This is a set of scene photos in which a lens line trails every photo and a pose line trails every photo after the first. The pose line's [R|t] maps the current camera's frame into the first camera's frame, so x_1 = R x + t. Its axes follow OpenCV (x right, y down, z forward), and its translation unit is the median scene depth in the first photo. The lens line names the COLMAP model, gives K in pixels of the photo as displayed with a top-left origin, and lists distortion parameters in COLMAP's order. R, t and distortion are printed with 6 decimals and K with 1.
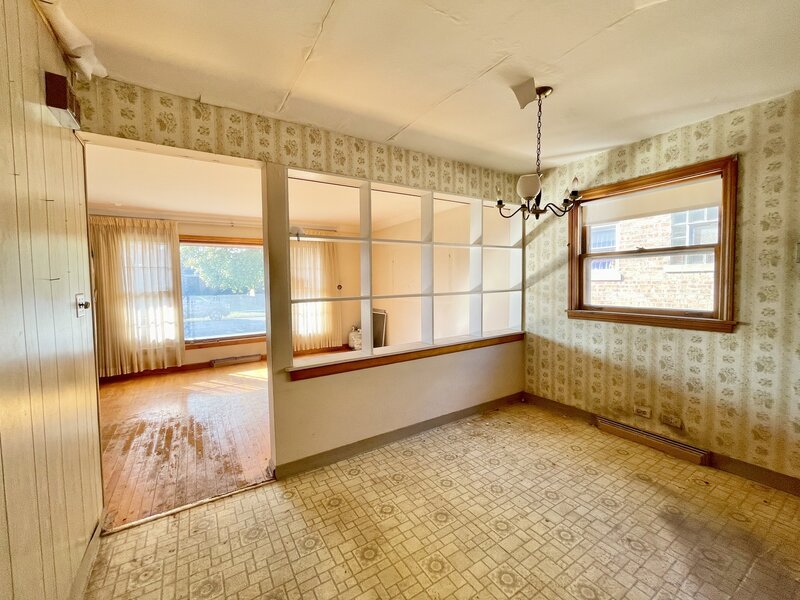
lens RADIAL K [[328.2, 0, 397.7], [0, 328.2, 296.5], [0, 0, 1]] dist [-0.002955, 0.000429]
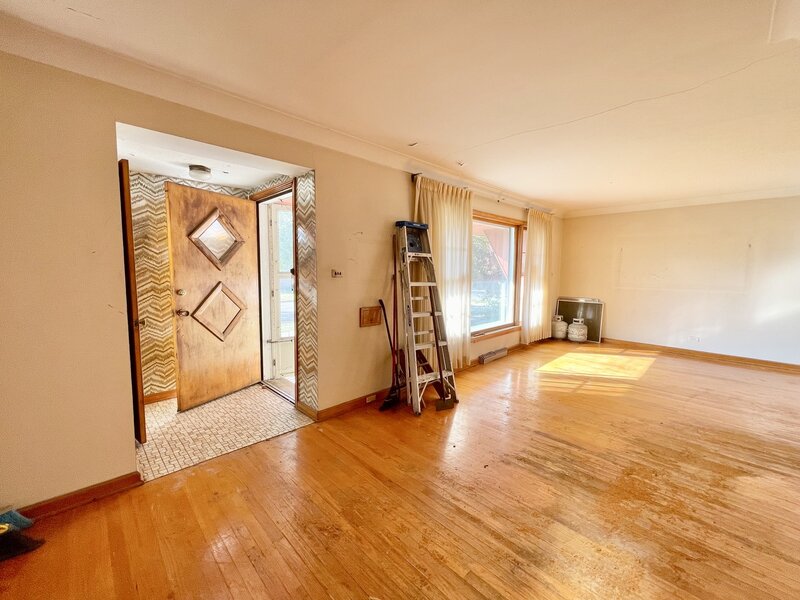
lens RADIAL K [[328.2, 0, 400.1], [0, 328.2, 291.6], [0, 0, 1]] dist [-0.002955, 0.000429]
pose [[0.977079, 0.005682, 0.212800, -1.982539], [-0.009529, 0.999809, 0.017057, 0.016851], [-0.212662, -0.018694, 0.976947, 0.410178]]
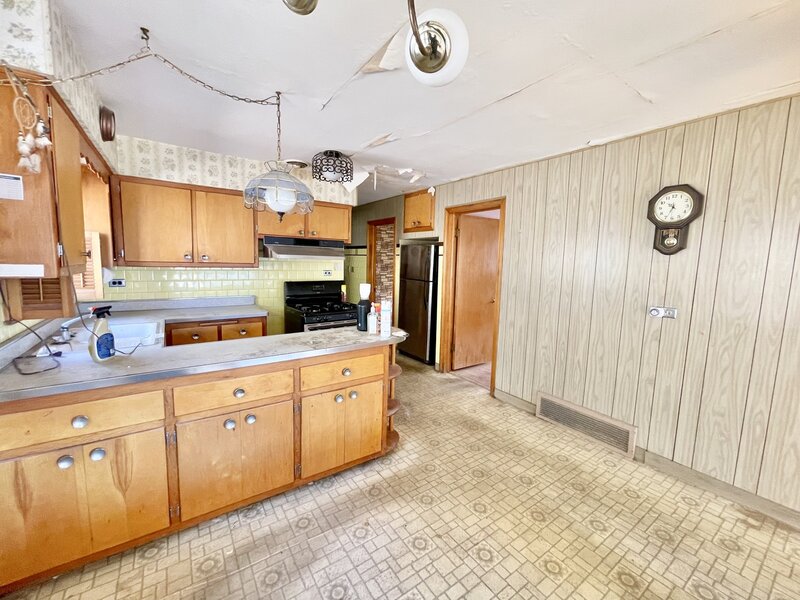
lens RADIAL K [[328.2, 0, 397.9], [0, 328.2, 297.4], [0, 0, 1]] dist [-0.002955, 0.000429]
pose [[-0.999227, -0.003214, -0.039182, 0.388376], [-0.009602, 0.986421, 0.163954, -0.107659], [0.038123, 0.164203, -0.985690, 1.114679]]
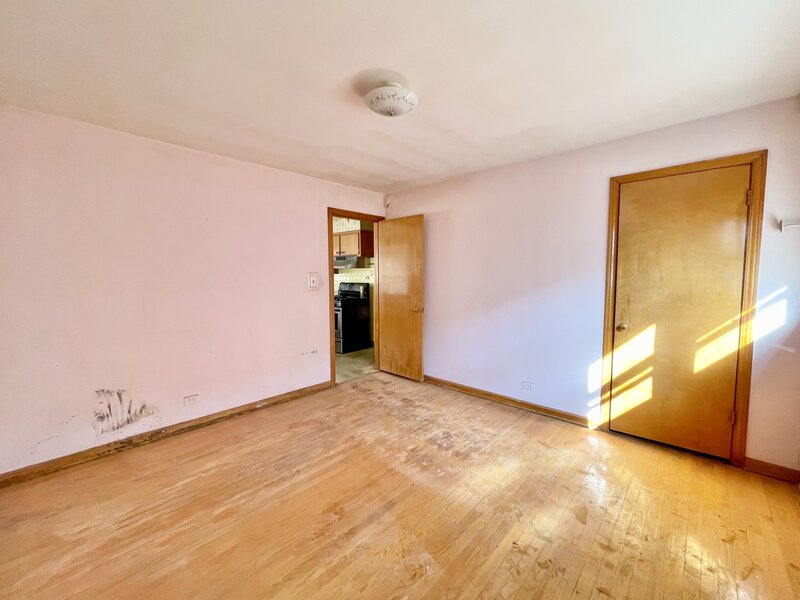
lens RADIAL K [[328.2, 0, 400.2], [0, 328.2, 296.9], [0, 0, 1]] dist [-0.002955, 0.000429]
pose [[-0.254095, -0.056406, 0.965533, -1.668210], [0.054385, 0.995885, 0.072491, 0.022412], [-0.965649, 0.070930, -0.249981, -0.166643]]
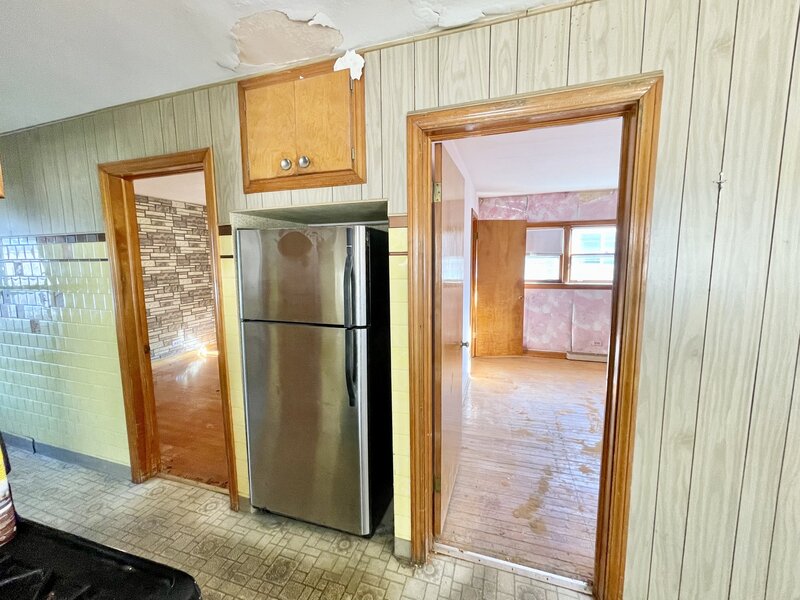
lens RADIAL K [[328.2, 0, 401.9], [0, 328.2, 299.2], [0, 0, 1]] dist [-0.002955, 0.000429]
pose [[-0.766737, 0.097280, -0.634548, 0.480068], [-0.009703, 0.986583, 0.162974, -0.064252], [0.641888, 0.131115, -0.755505, -0.078211]]
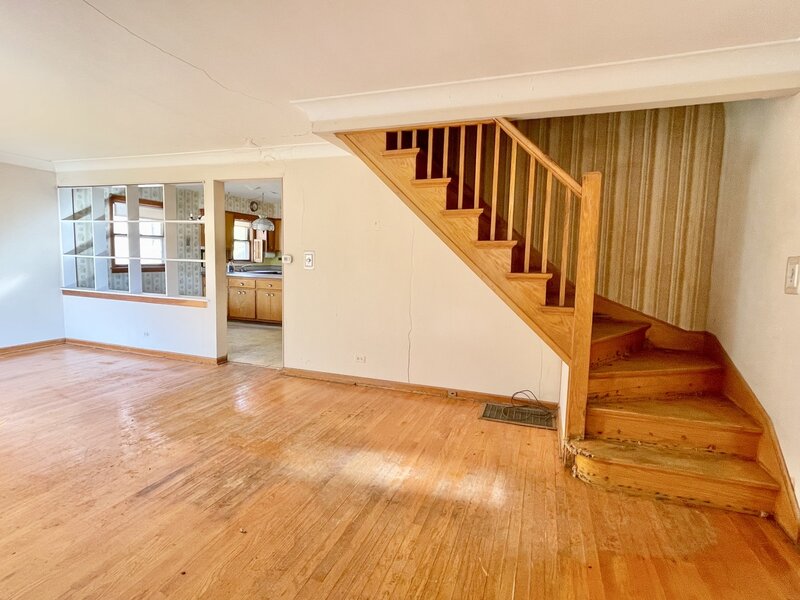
lens RADIAL K [[409.3, 0, 398.3], [0, 409.3, 295.5], [0, 0, 1]] dist [-0.004786, 0.000020]
pose [[-0.619034, -0.076305, 0.781649, -2.311056], [0.020477, 0.993362, 0.113190, -0.024789], [-0.785097, 0.086074, -0.613362, 1.392534]]
